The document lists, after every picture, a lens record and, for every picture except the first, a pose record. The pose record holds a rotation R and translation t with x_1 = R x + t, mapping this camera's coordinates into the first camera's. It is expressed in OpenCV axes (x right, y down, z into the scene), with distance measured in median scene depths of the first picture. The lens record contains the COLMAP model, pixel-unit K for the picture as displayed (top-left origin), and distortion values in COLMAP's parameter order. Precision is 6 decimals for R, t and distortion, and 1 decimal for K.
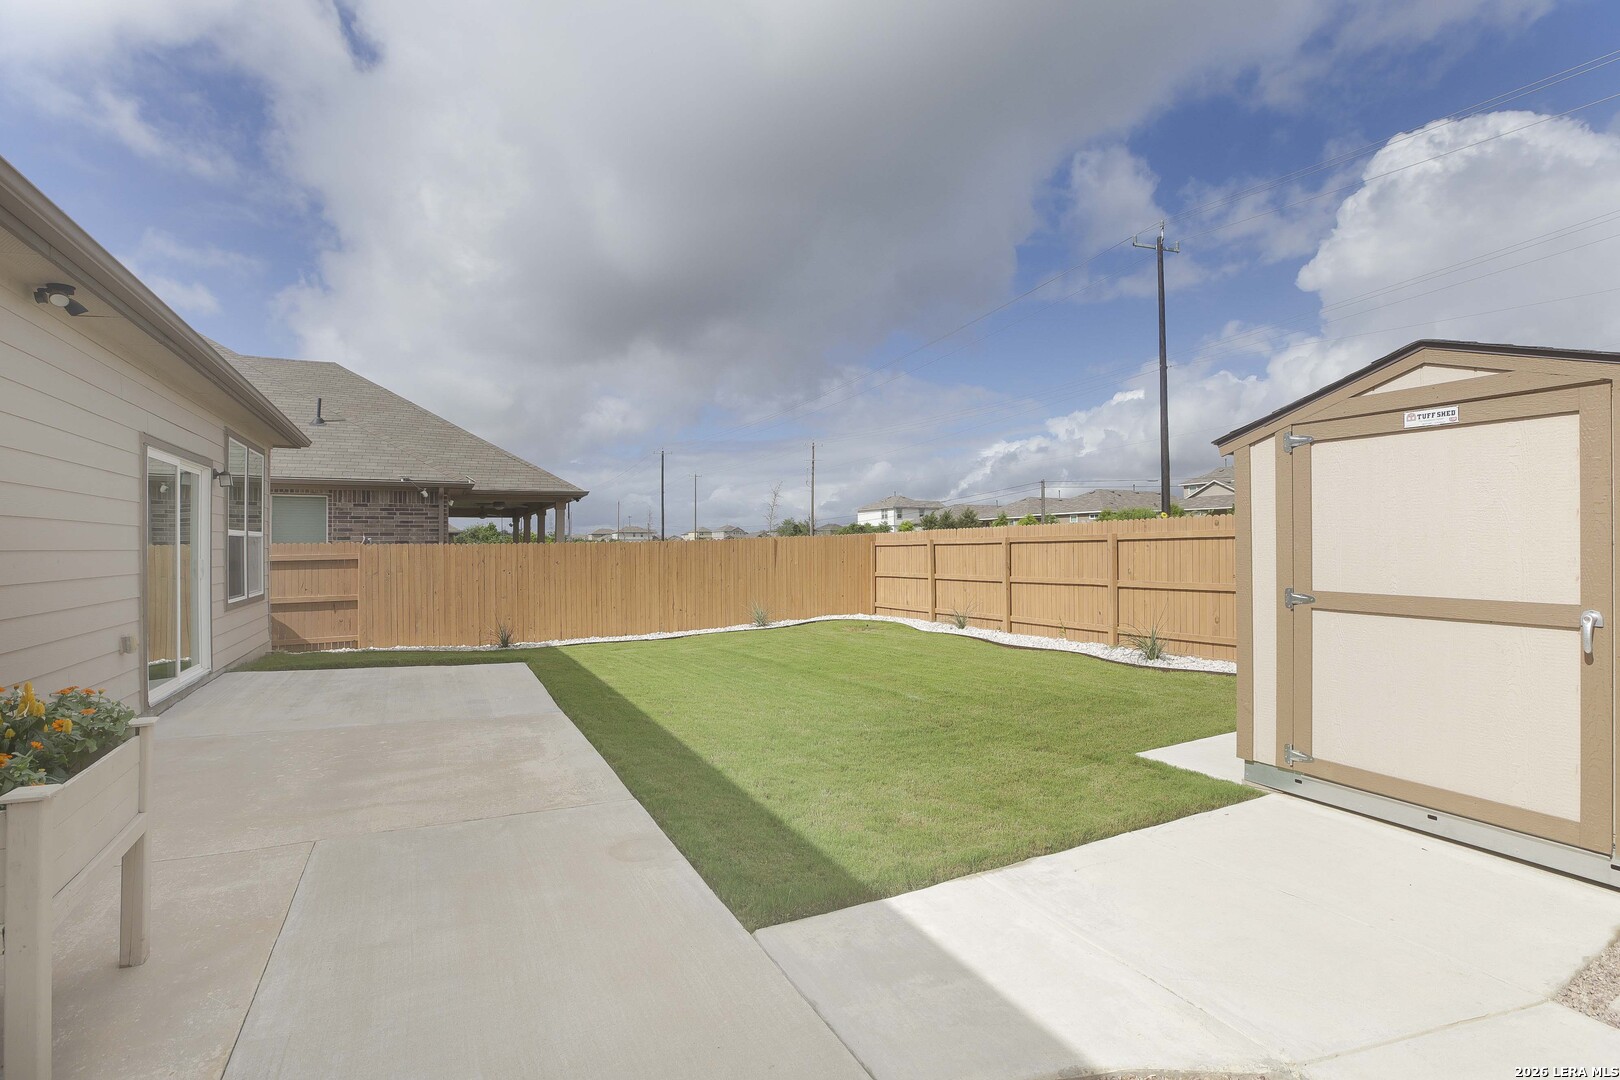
lens RADIAL K [[737.4, 0, 810.0], [0, 737.4, 540.0], [0, 0, 1]] dist [-0.031581, 0.000071]
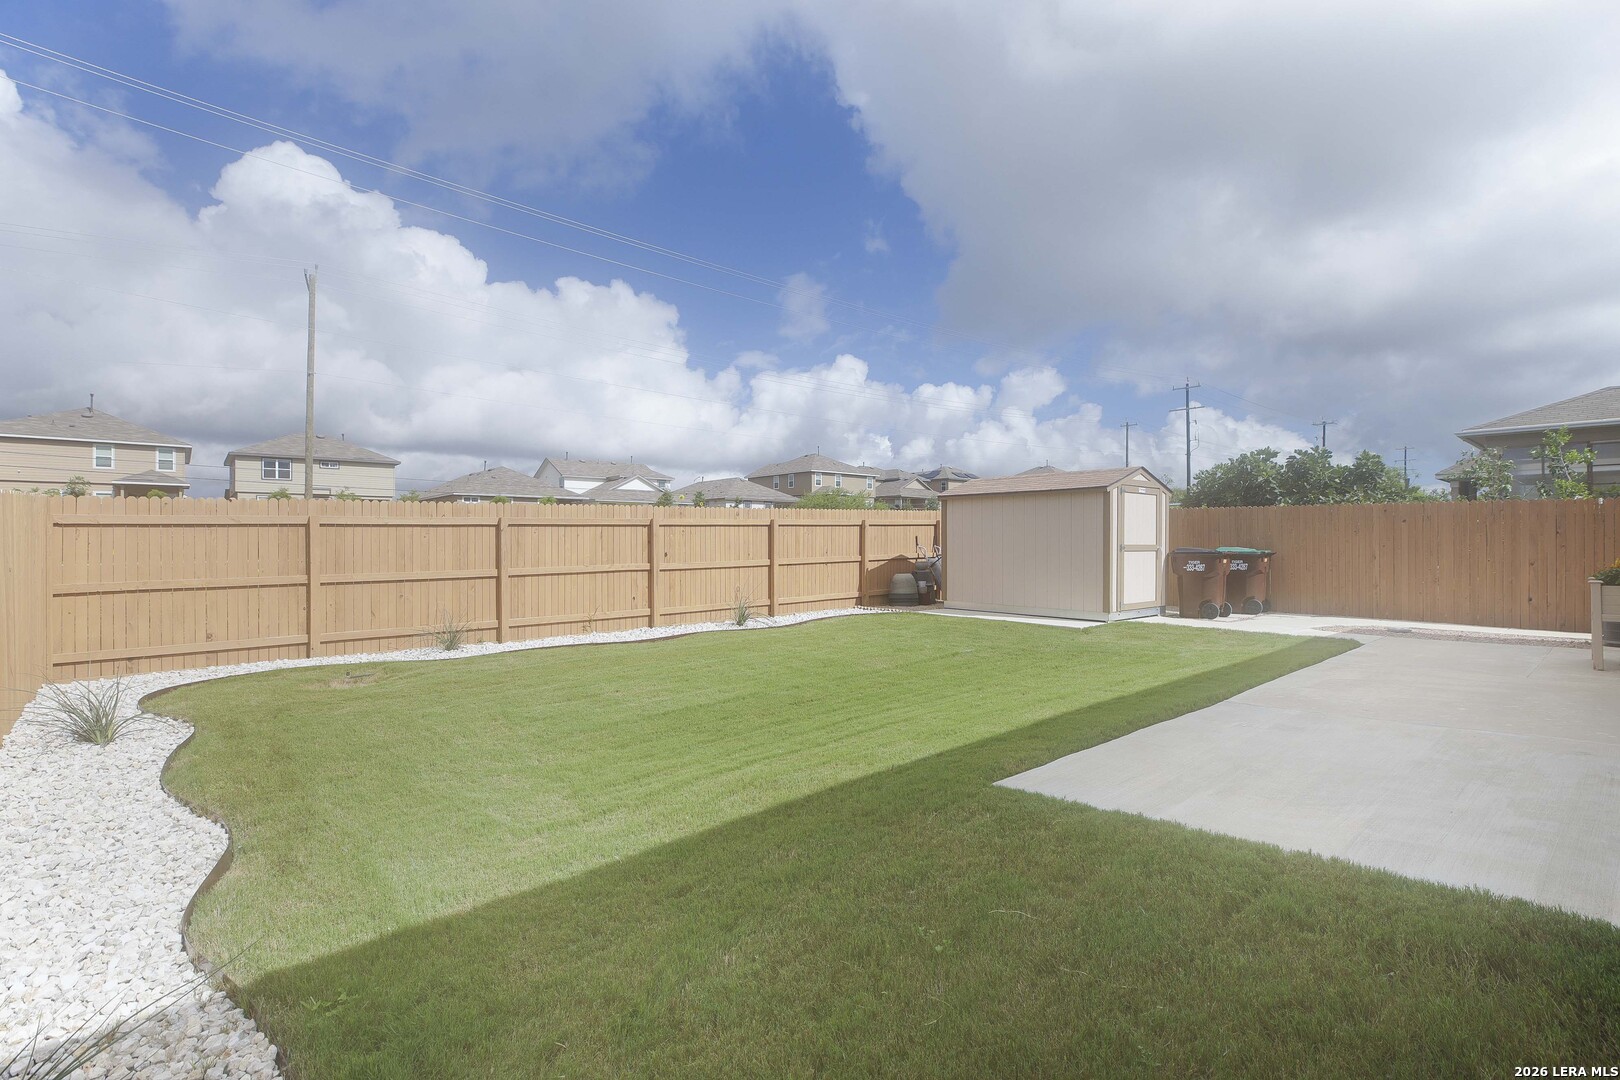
lens RADIAL K [[737.4, 0, 810.0], [0, 737.4, 540.0], [0, 0, 1]] dist [-0.031581, 0.000071]
pose [[-0.069172, -0.022504, 0.997351, -0.573499], [-0.004759, 0.999742, 0.022228, 0.001848], [-0.997593, -0.003209, -0.069261, 0.830720]]
